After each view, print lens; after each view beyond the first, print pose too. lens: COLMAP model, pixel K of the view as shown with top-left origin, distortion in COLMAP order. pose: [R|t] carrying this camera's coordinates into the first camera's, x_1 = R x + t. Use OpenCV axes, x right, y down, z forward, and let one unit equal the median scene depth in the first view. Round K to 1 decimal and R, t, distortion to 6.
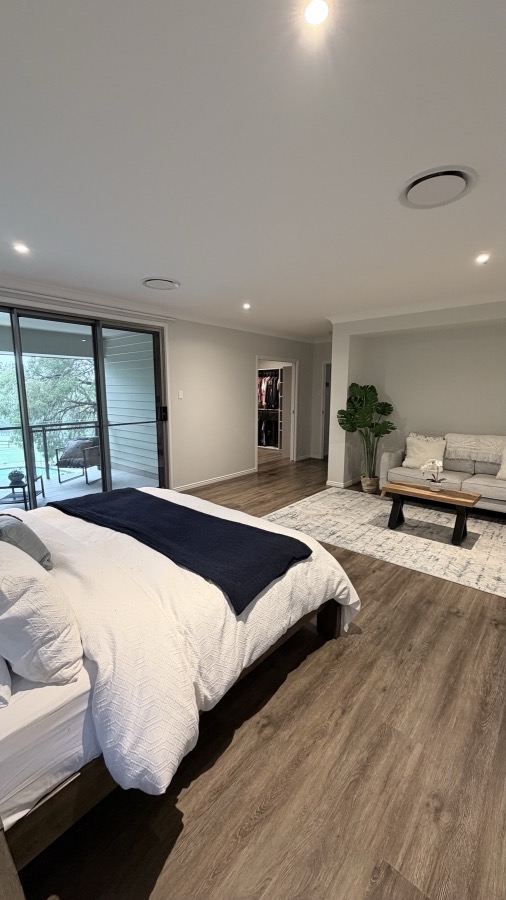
lens RADIAL K [[355.7, 0, 253.0], [0, 355.7, 450.0], [0, 0, 1]] dist [0.000178, 0.000136]
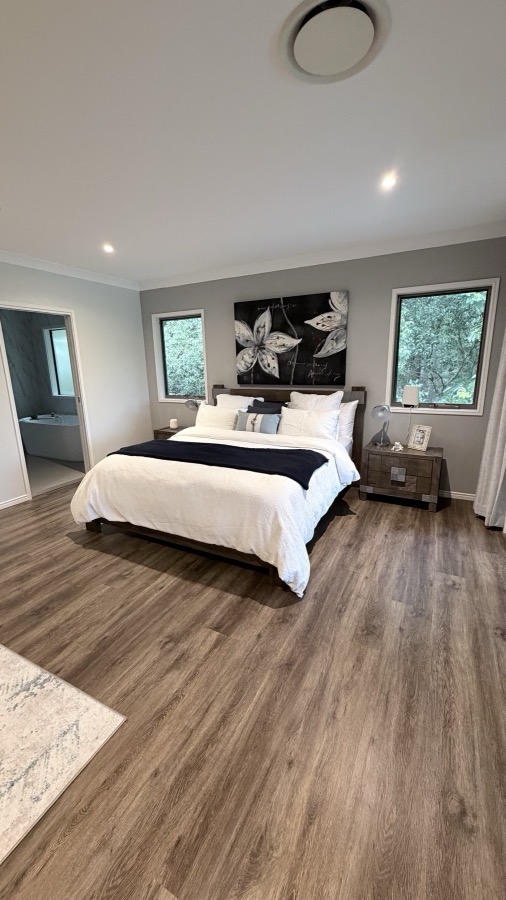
lens RADIAL K [[355.7, 0, 253.0], [0, 355.7, 450.0], [0, 0, 1]] dist [0.000178, 0.000136]
pose [[-0.971444, 0.074172, -0.225377, 1.266056], [-0.019802, 0.921224, 0.388528, -0.213563], [0.236440, 0.381896, -0.893449, 1.425286]]
